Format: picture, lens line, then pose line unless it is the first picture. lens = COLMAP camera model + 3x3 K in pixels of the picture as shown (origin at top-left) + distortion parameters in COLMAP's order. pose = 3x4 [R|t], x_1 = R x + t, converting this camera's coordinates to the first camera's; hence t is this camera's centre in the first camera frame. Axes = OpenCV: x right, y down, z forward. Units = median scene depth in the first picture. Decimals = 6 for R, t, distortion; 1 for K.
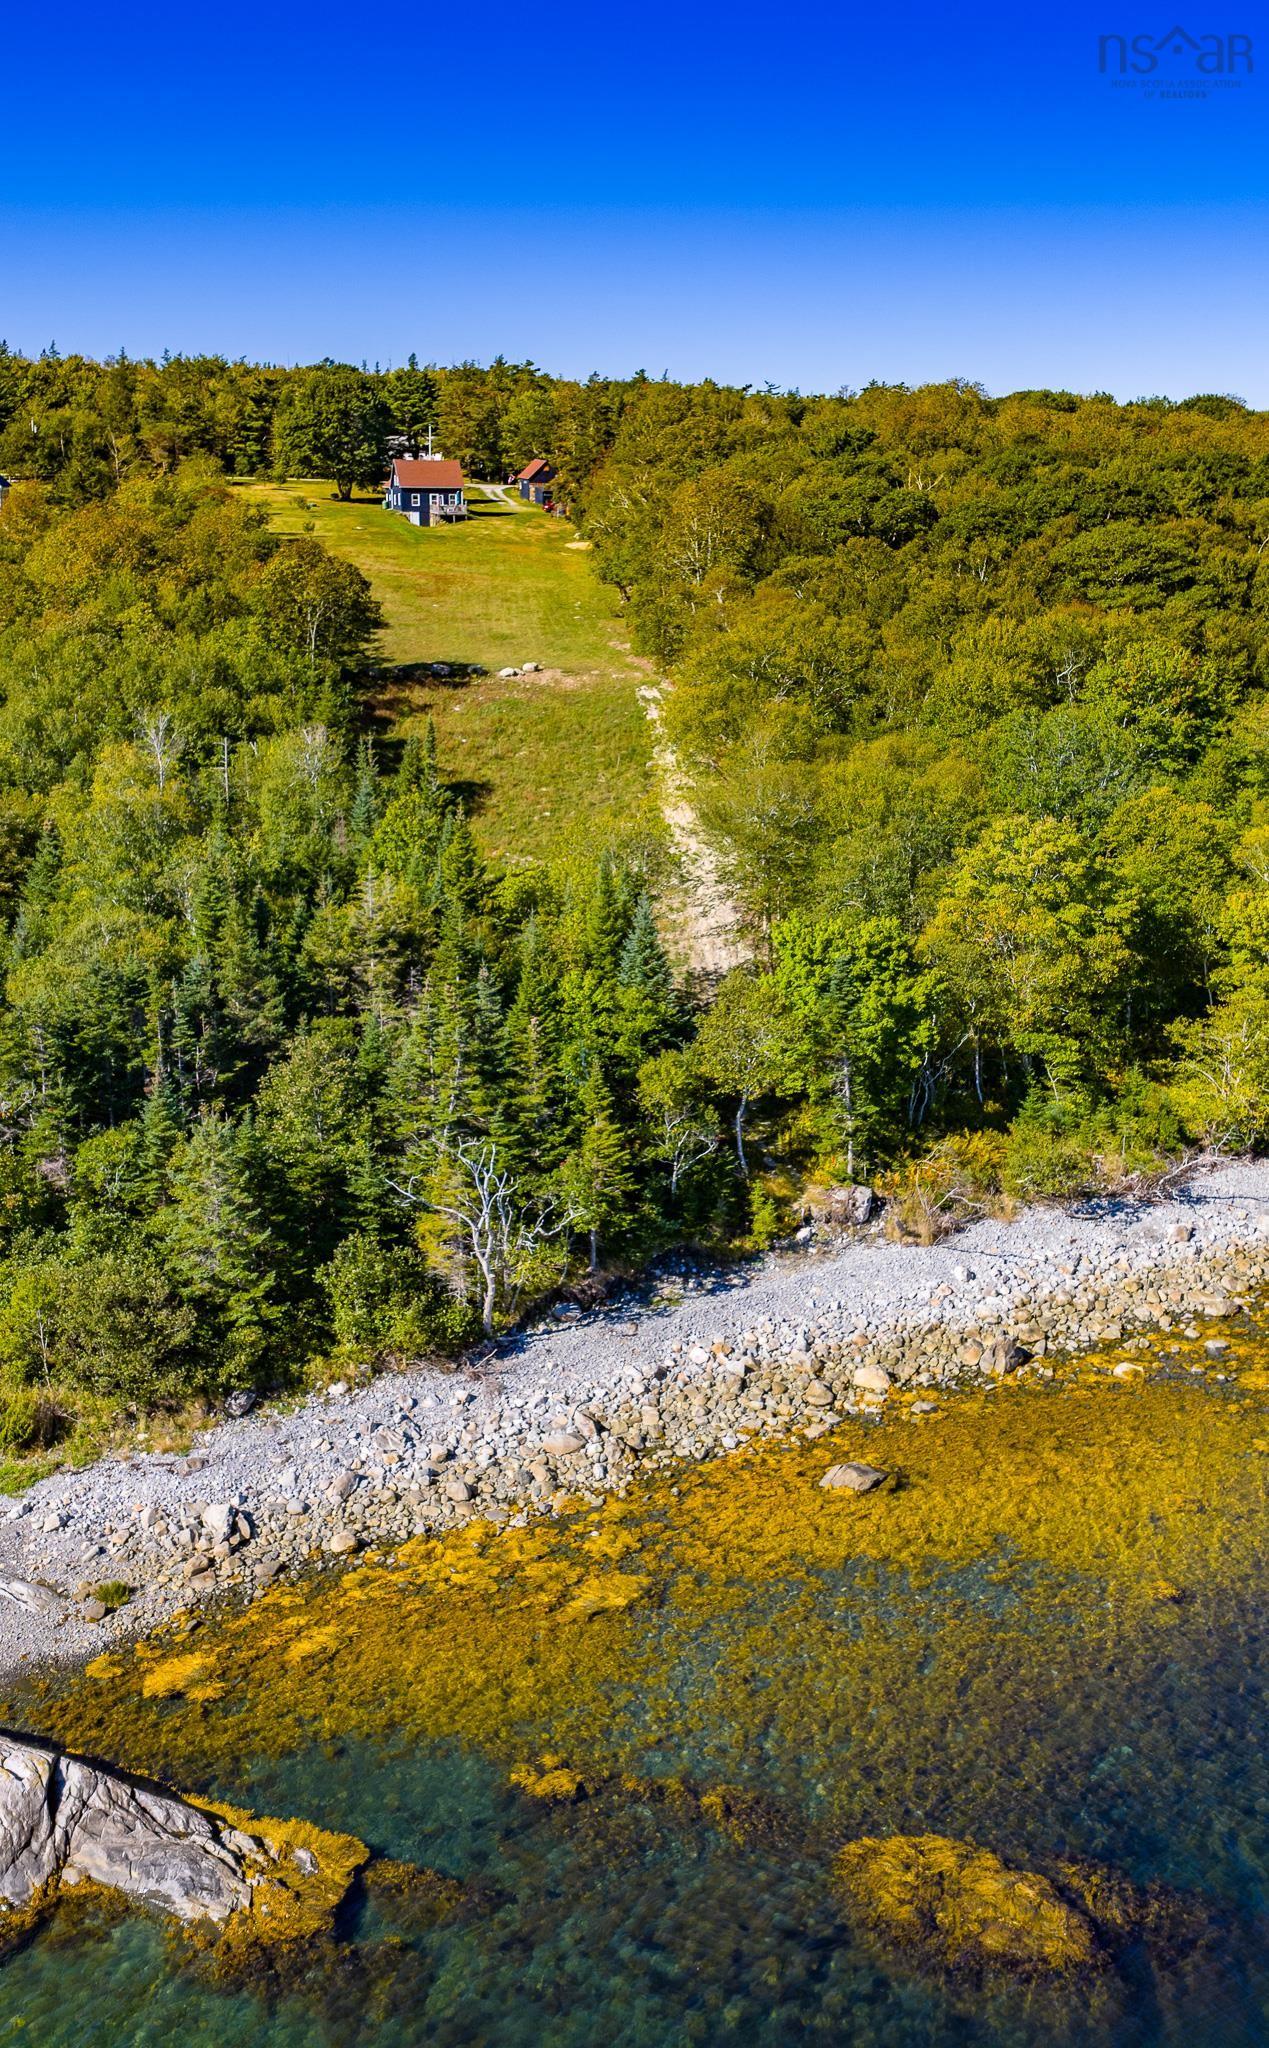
lens RADIAL K [[2058.1, 0, 821.8], [0, 2058.1, 821.4], [0, 0, 1]] dist [0.013805, -0.003643]
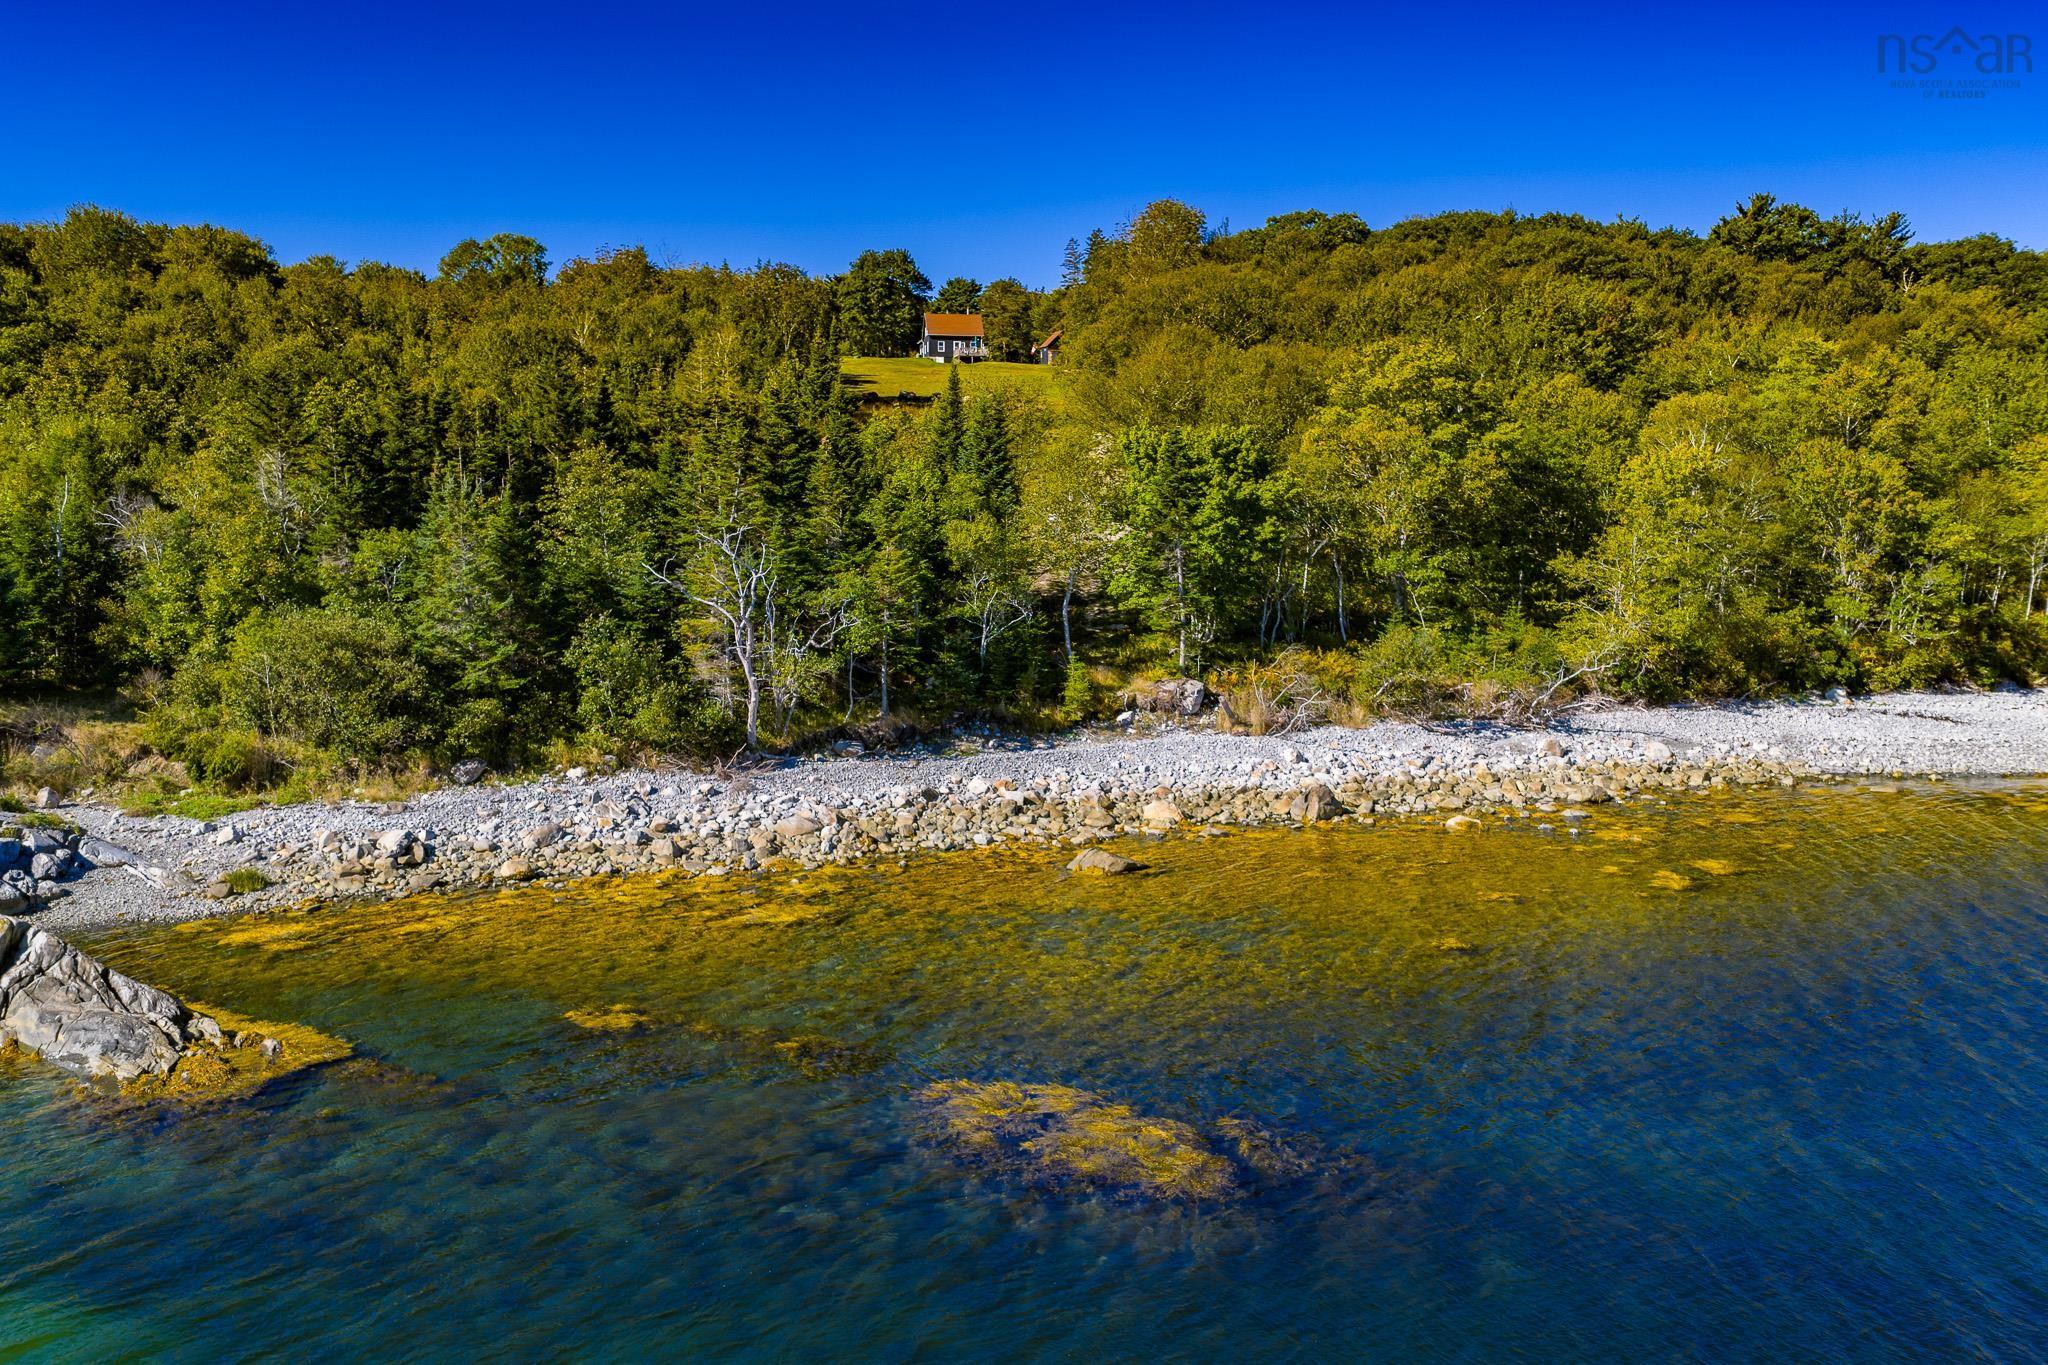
lens RADIAL K [[1703.9, 0, 1033.1], [0, 1703.9, 685.6], [0, 0, 1]] dist [0.039434, -0.067042]
pose [[0.981896, 0.017009, -0.188656, 0.098835], [-0.028546, 0.997873, -0.058606, 0.239539], [0.187258, 0.062930, 0.980293, 0.241774]]
